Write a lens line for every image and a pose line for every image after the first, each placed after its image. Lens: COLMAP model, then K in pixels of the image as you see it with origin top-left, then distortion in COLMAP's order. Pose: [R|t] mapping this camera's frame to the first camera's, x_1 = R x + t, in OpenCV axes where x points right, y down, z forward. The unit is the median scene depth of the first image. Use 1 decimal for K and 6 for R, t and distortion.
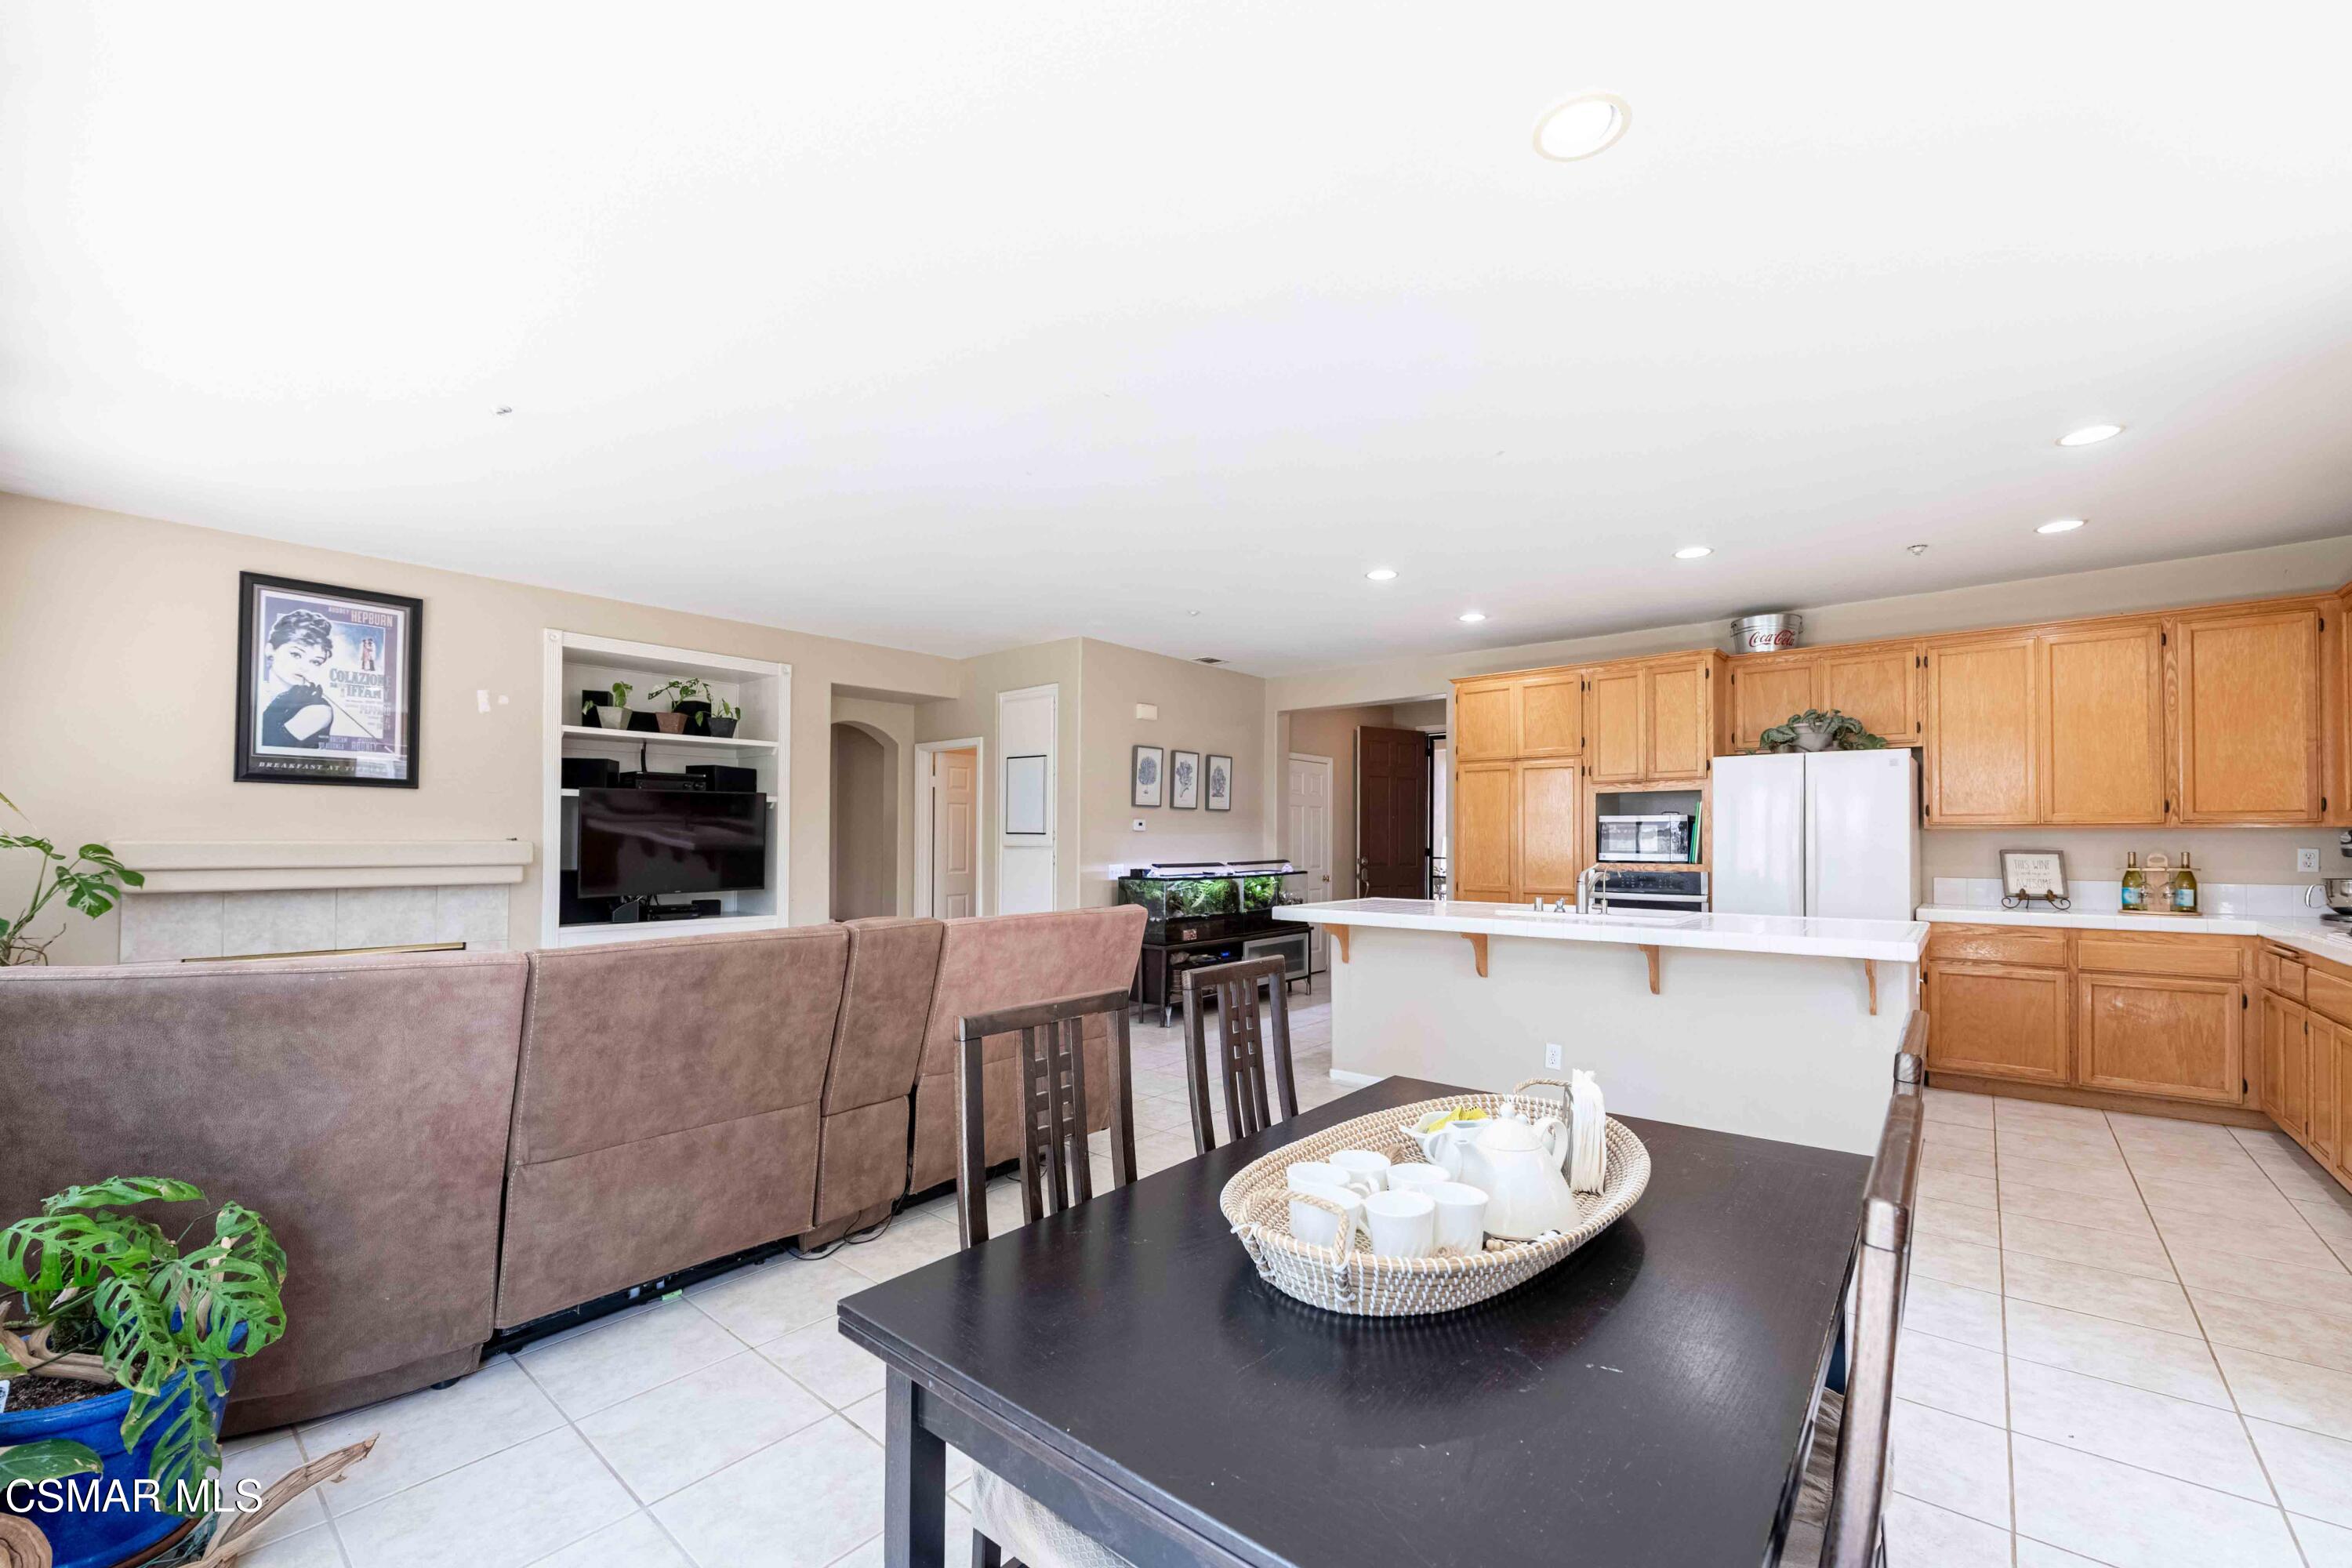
lens RADIAL K [[958.4, 0, 1178.3], [0, 958.4, 841.3], [0, 0, 1]] dist [-0.001118, -0.000765]
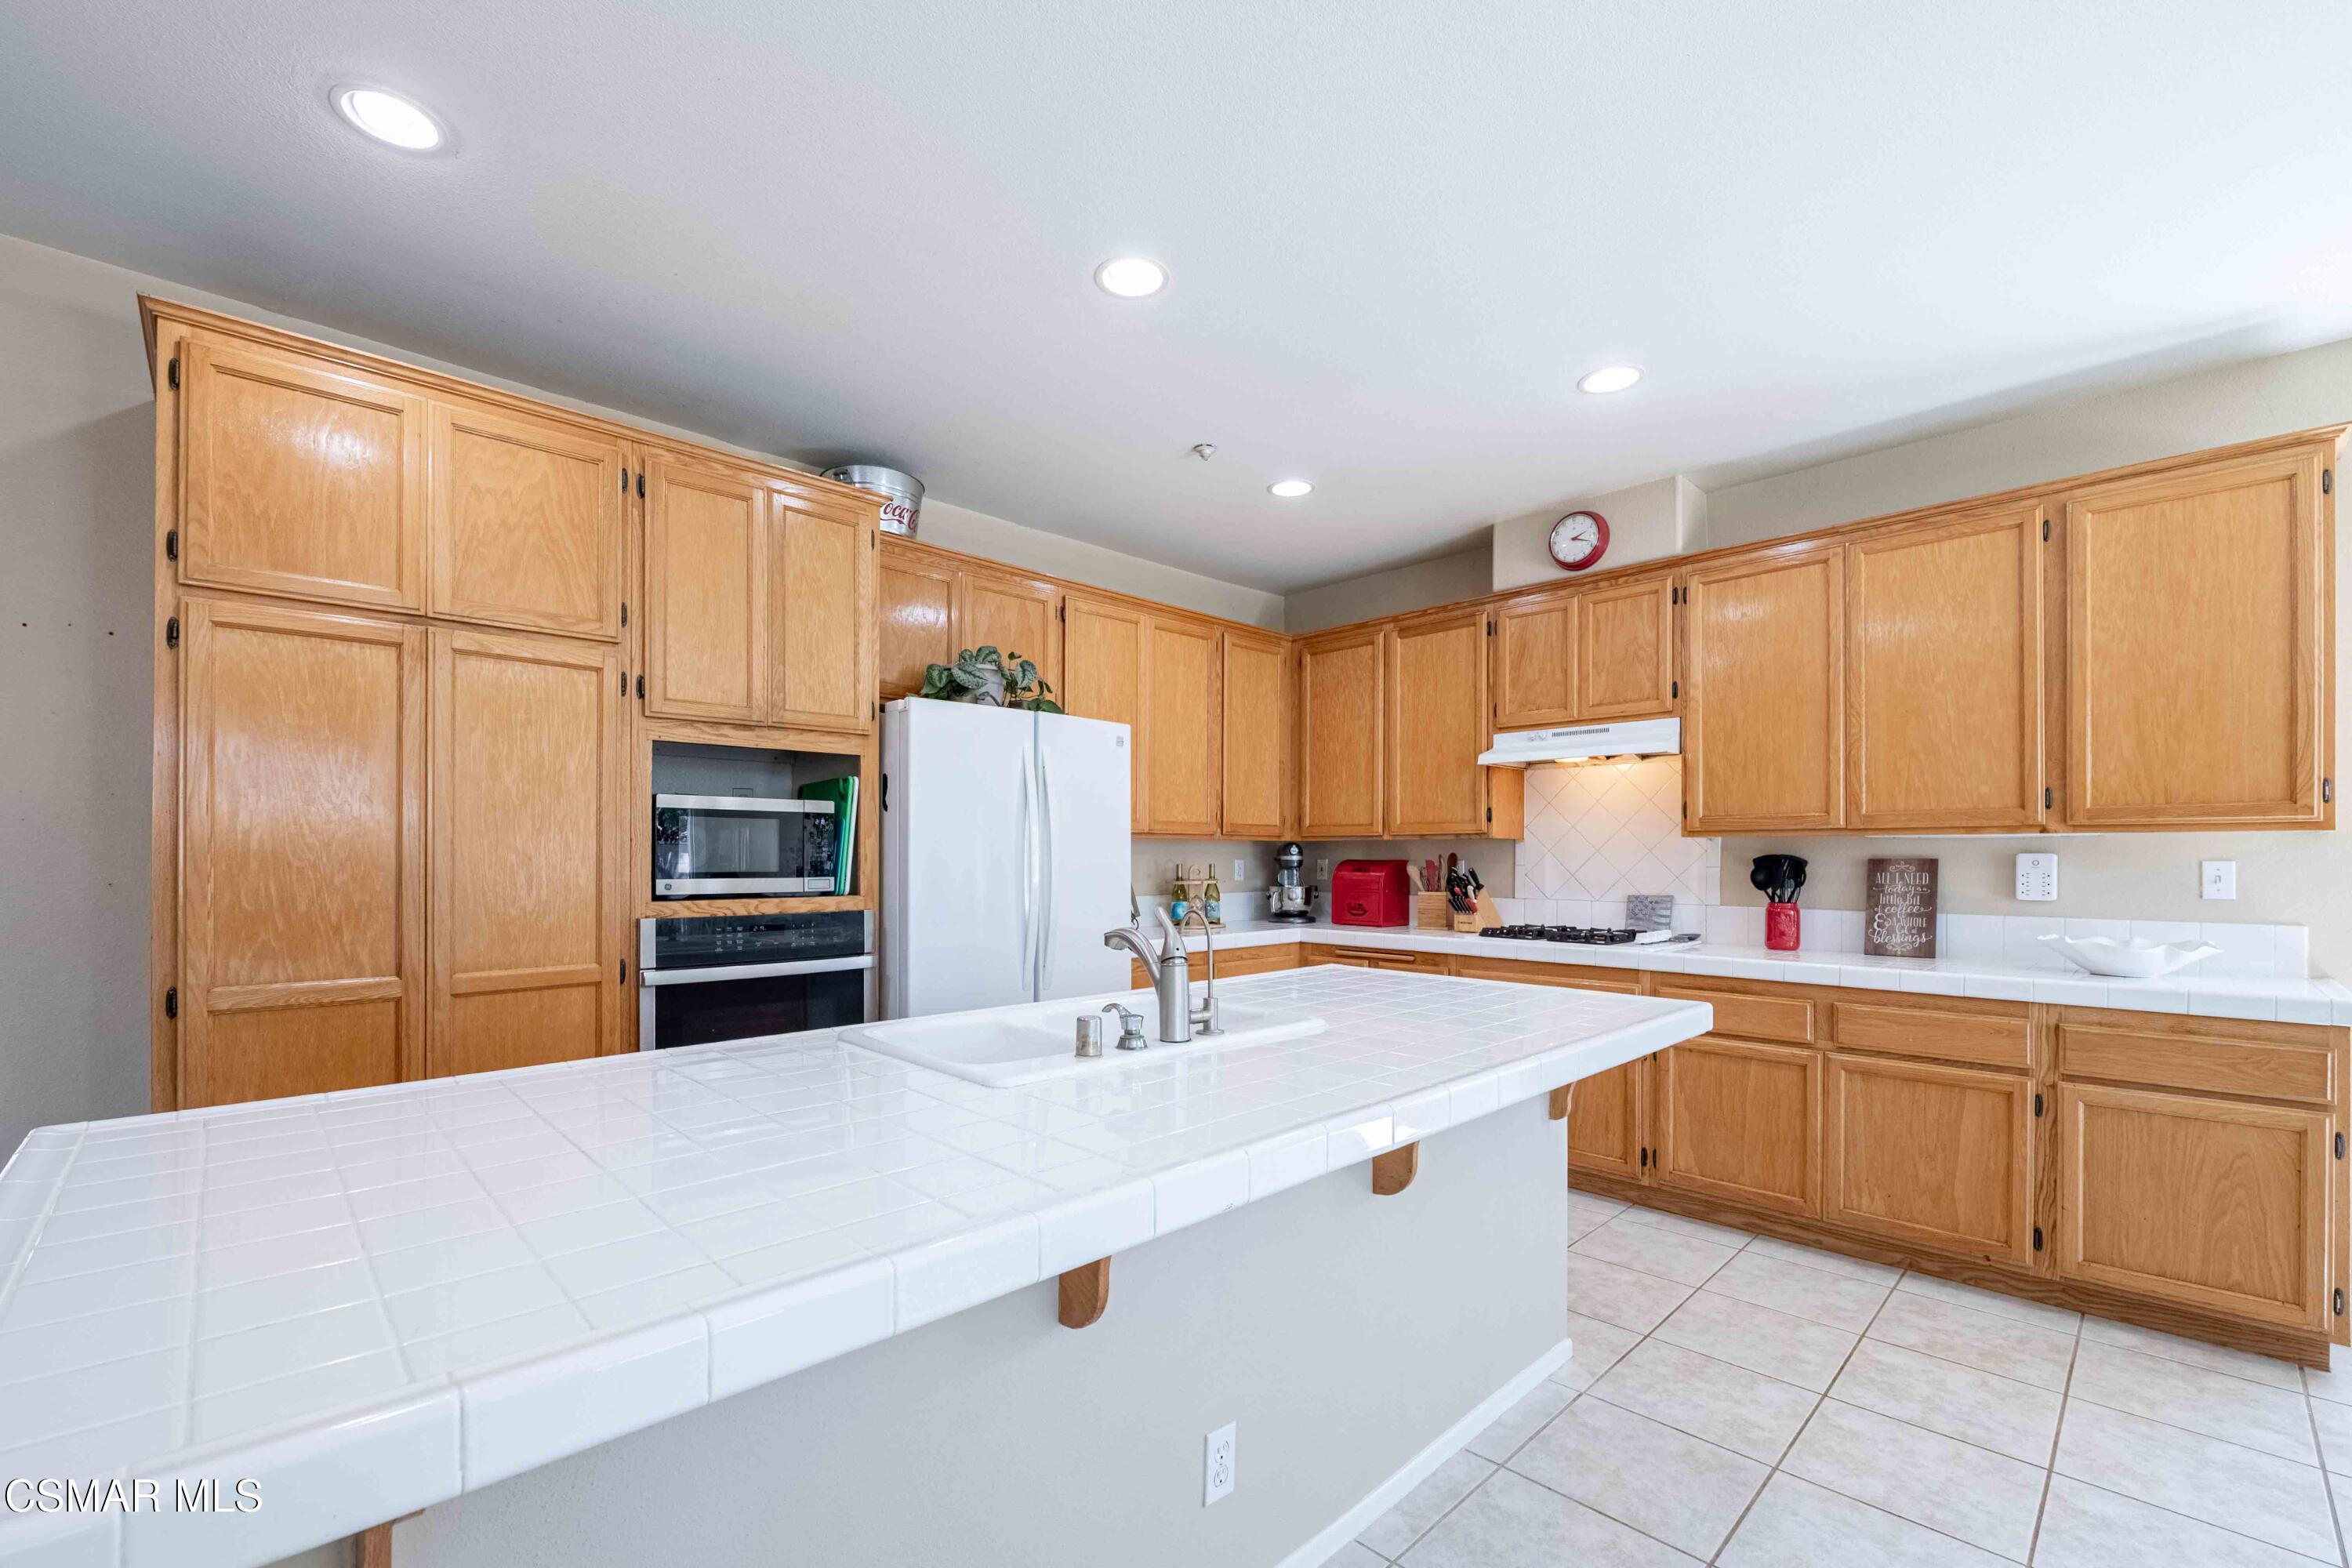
lens RADIAL K [[977.2, 0, 1170.1], [0, 977.2, 840.3], [0, 0, 1]] dist [0.001458, -0.003211]
pose [[0.092580, 0.013893, 0.995608, 0.025822], [-0.001328, 0.999903, -0.013830, 0.000702], [-0.995704, -0.000042, 0.092590, 0.874363]]
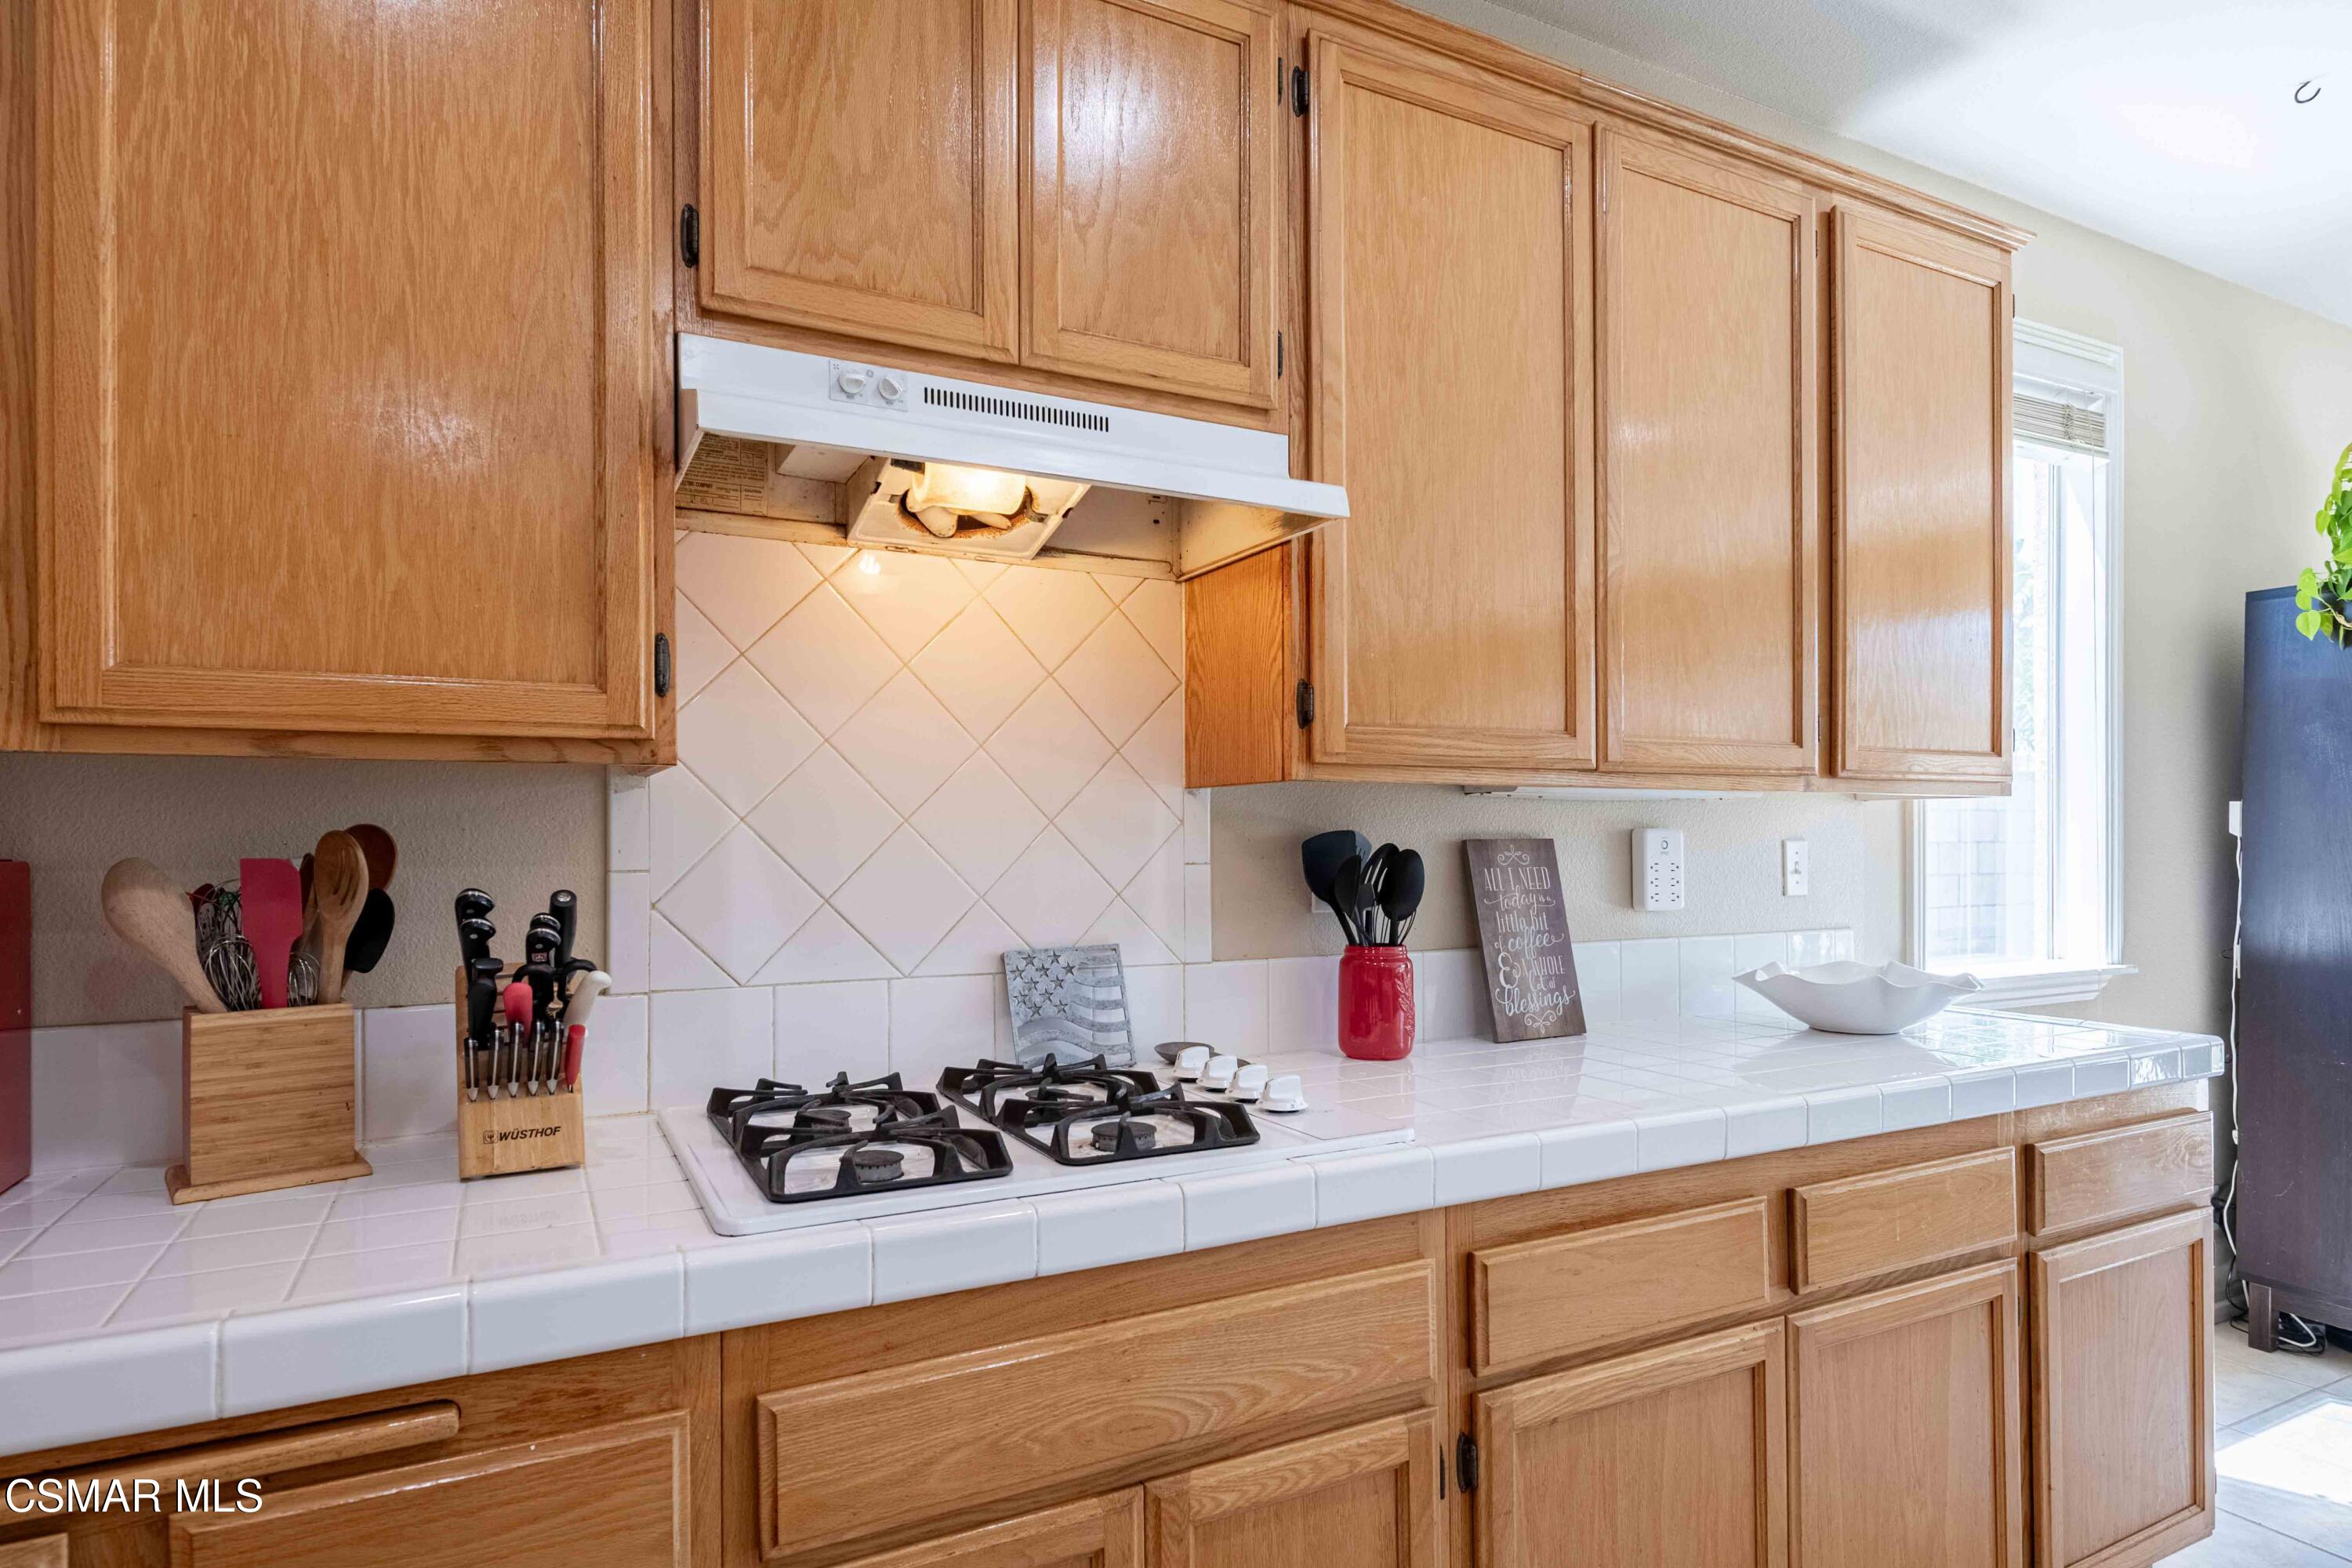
lens RADIAL K [[1263.3, 0, 1164.1], [0, 1263.3, 841.7], [0, 0, 1]] dist [0.003688, 0.000623]
pose [[-0.923271, 0.004406, 0.384125, 0.695462], [0.004810, 0.999988, 0.000092, 0.003659], [-0.384120, 0.001932, -0.923281, 0.878887]]
